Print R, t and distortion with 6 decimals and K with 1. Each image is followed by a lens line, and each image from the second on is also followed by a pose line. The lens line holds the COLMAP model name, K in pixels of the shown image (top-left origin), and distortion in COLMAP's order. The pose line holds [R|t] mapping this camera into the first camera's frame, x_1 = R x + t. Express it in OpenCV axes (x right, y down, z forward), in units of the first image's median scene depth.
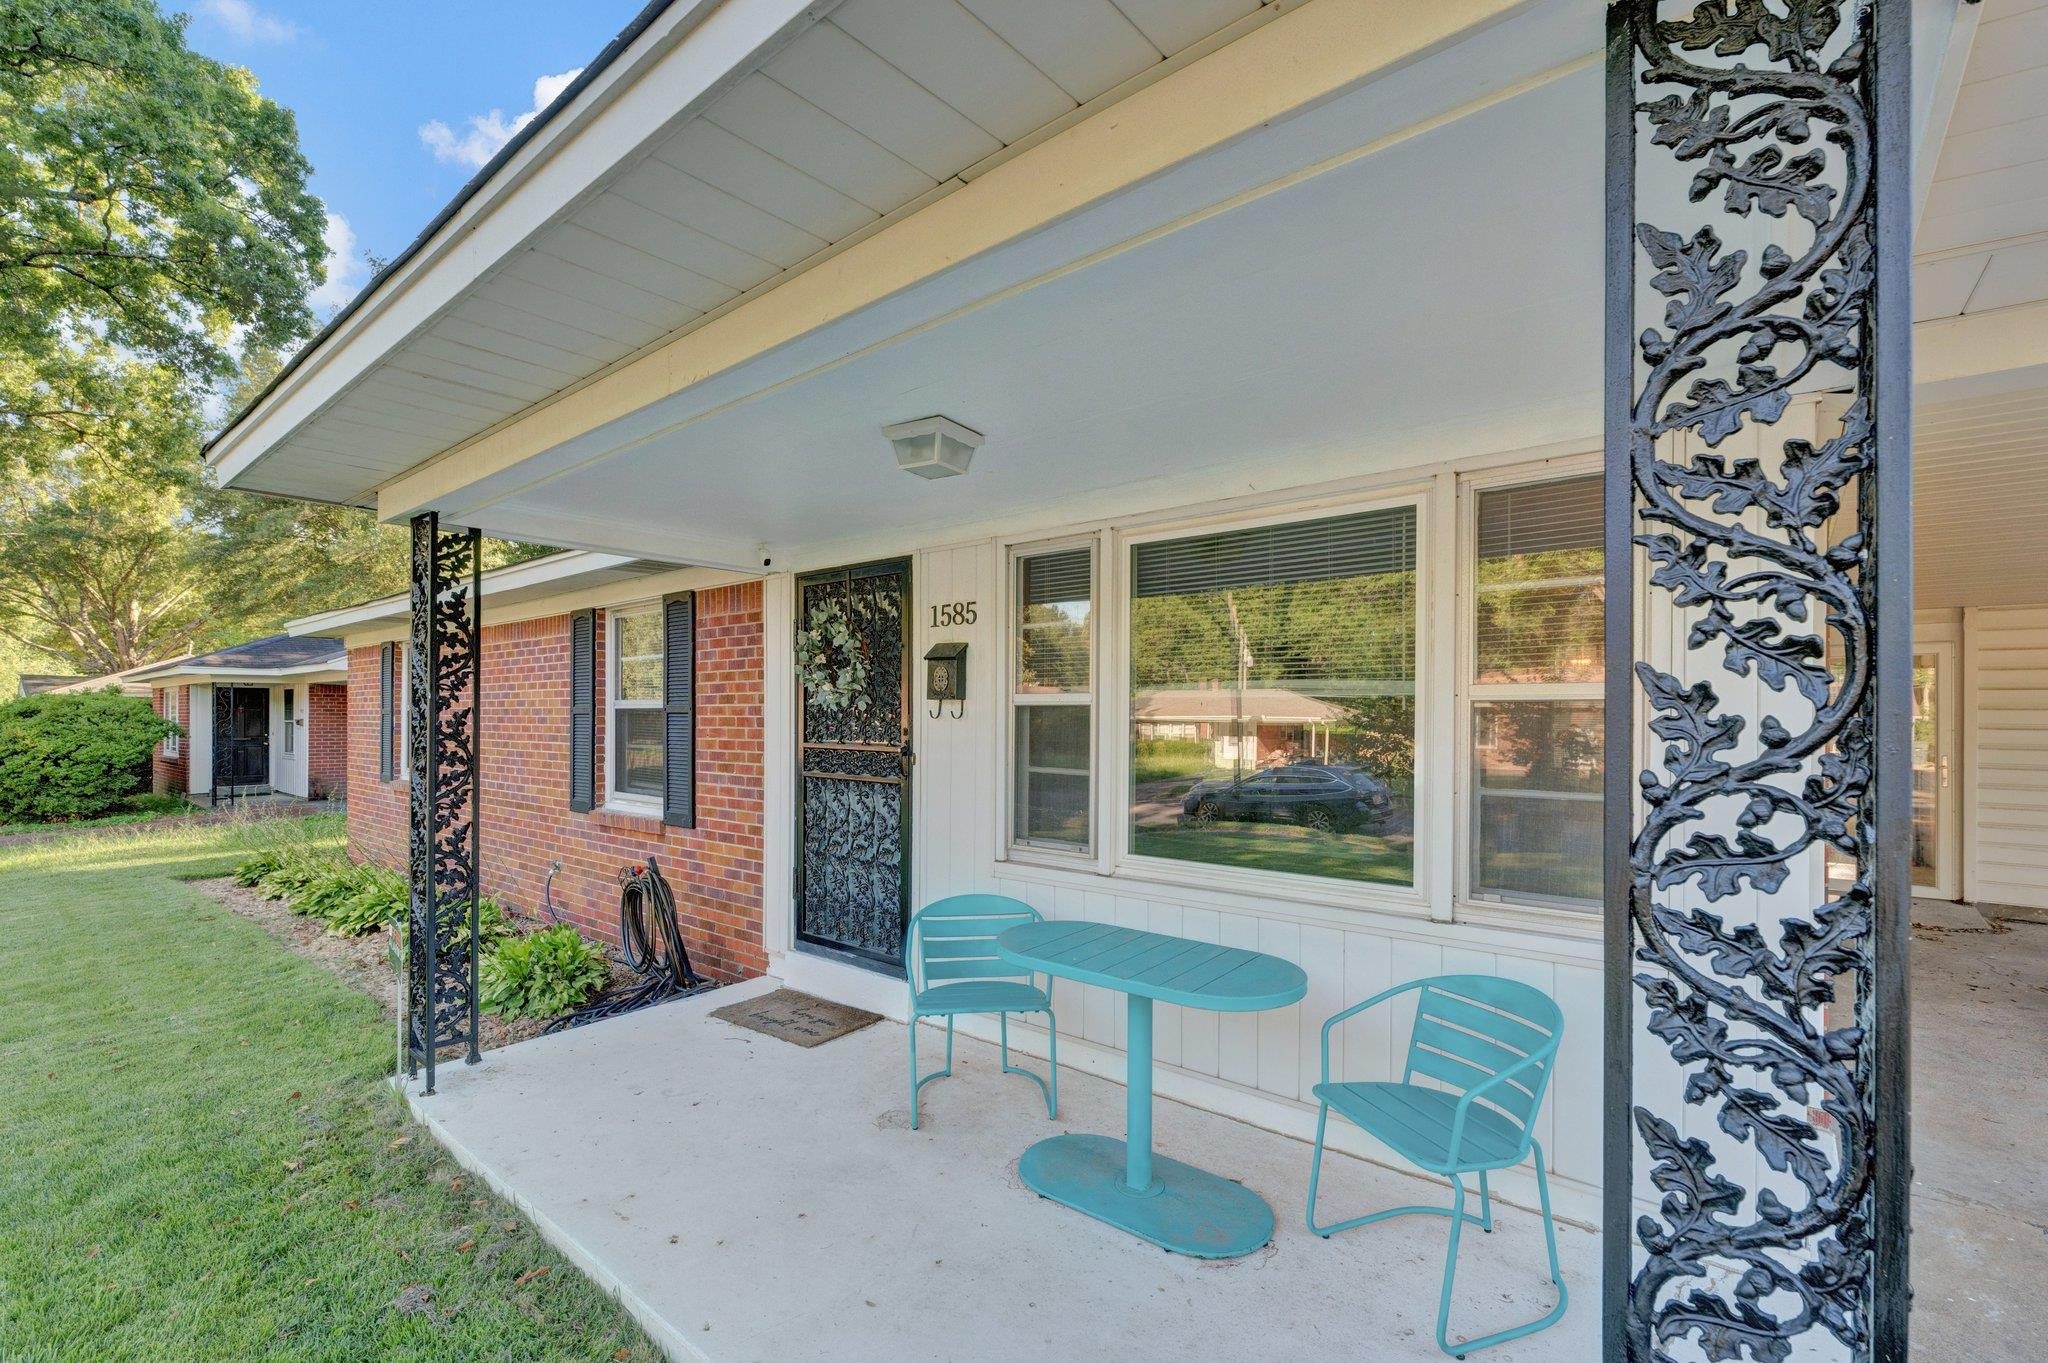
lens RADIAL K [[899.4, 0, 1026.2], [0, 899.4, 714.5], [0, 0, 1]] dist [-0.000461, -0.000181]
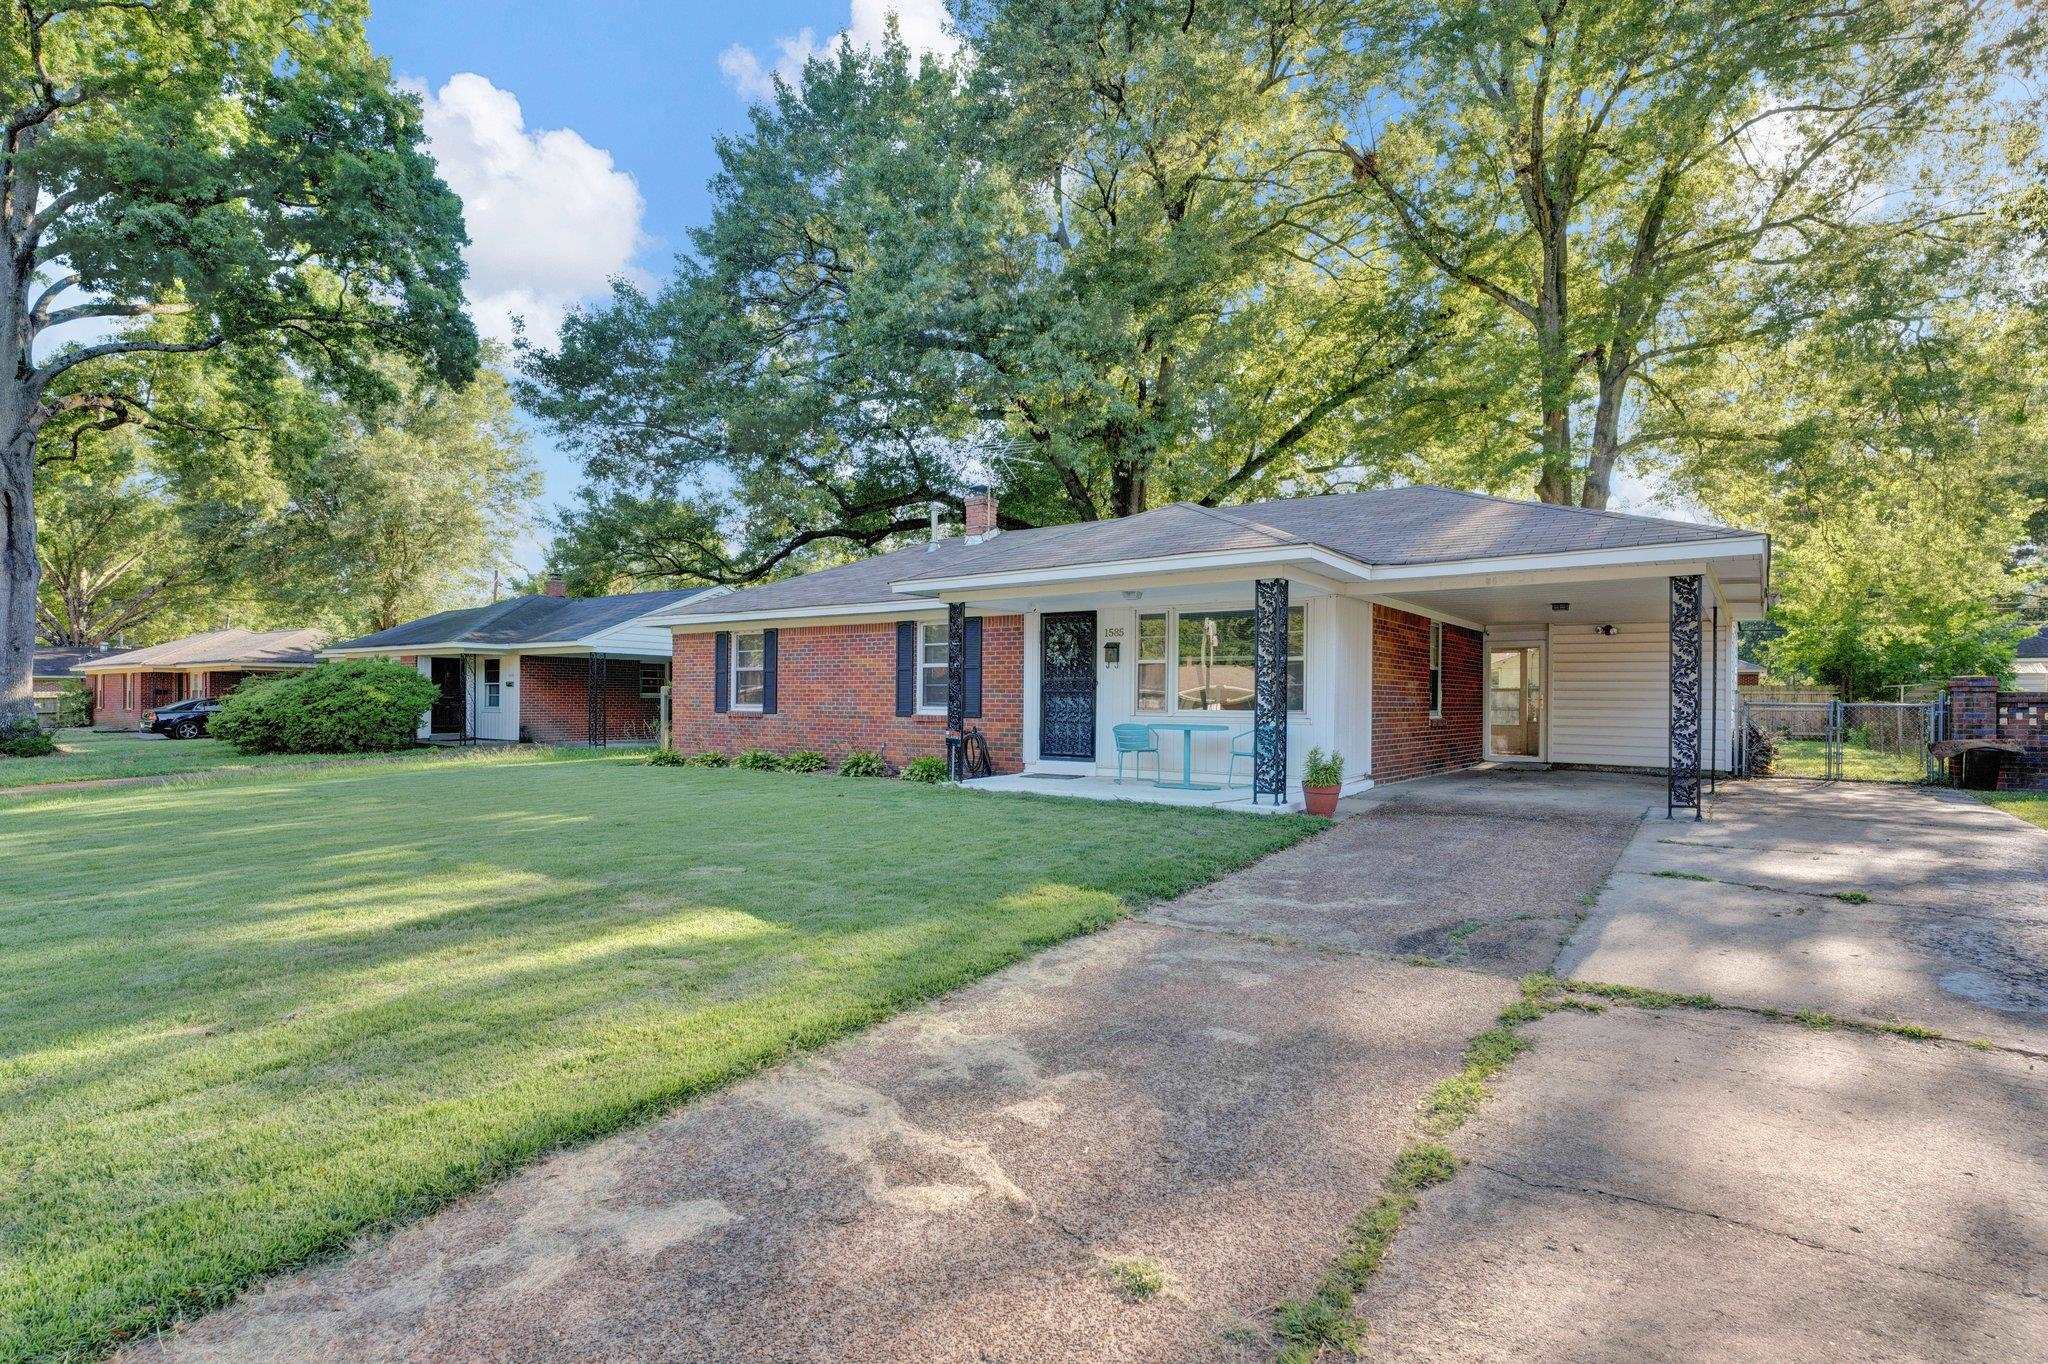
lens RADIAL K [[1033.6, 0, 1022.6], [0, 1033.6, 702.8], [0, 0, 1]] dist [-0.000136, -0.000176]
pose [[0.998057, 0.003775, 0.062197, -0.497686], [-0.004121, 0.999977, 0.005428, 0.085036], [-0.062175, -0.005674, 0.998049, -1.972887]]
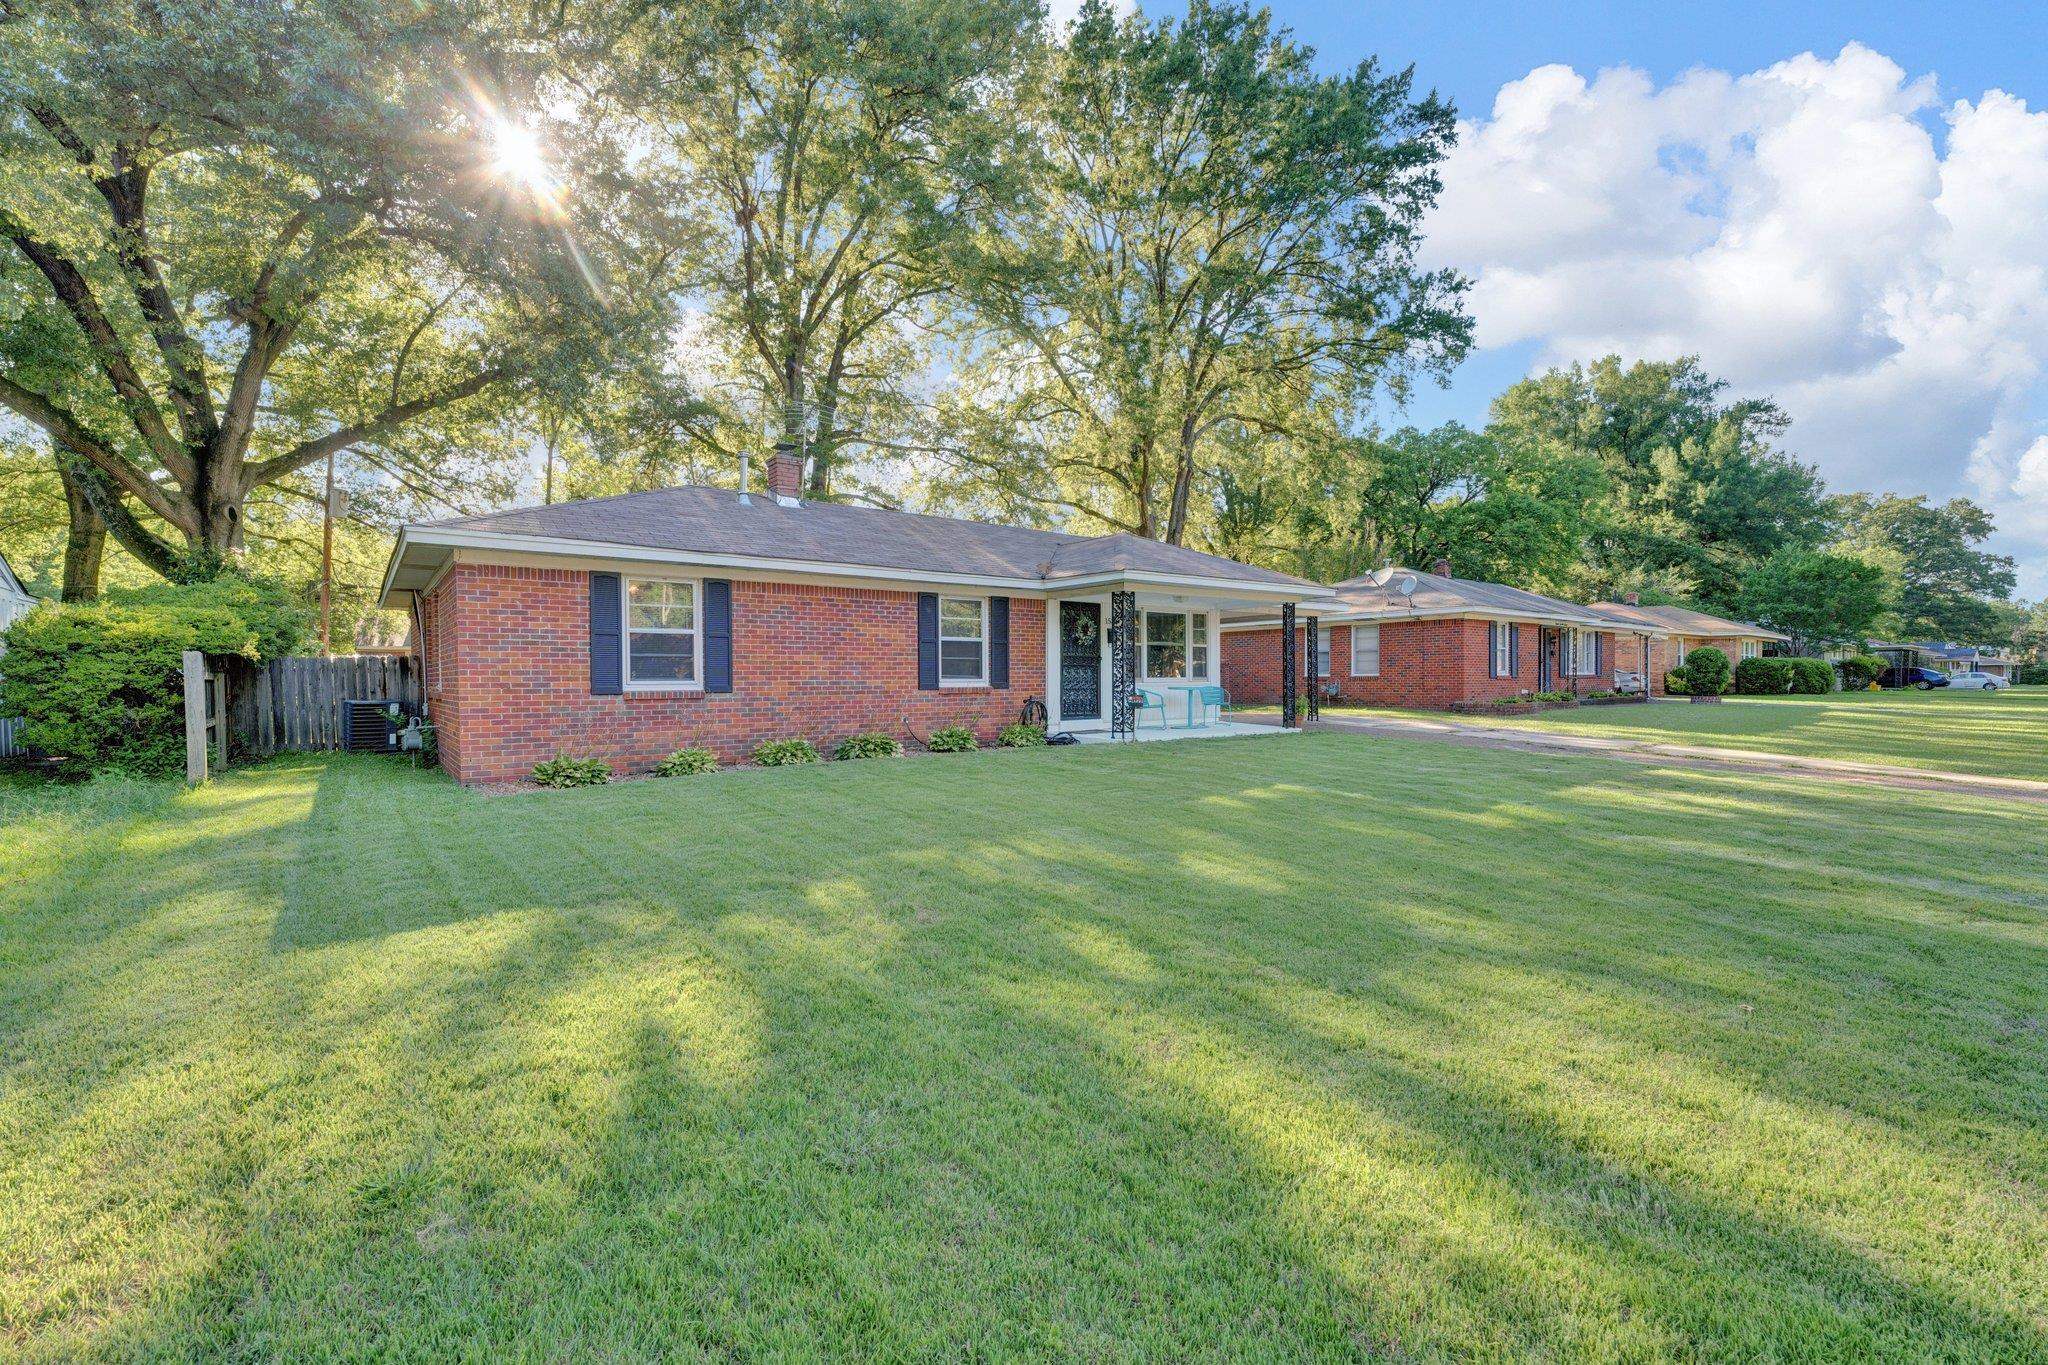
lens RADIAL K [[880.4, 0, 1024.0], [0, 880.4, 682.5], [0, 0, 1]] dist [-0.001589, -0.000132]
pose [[0.209384, -0.010788, 0.977774, -3.335506], [0.001366, 0.999941, 0.010740, 0.096579], [-0.977832, -0.000913, 0.209387, 0.493951]]
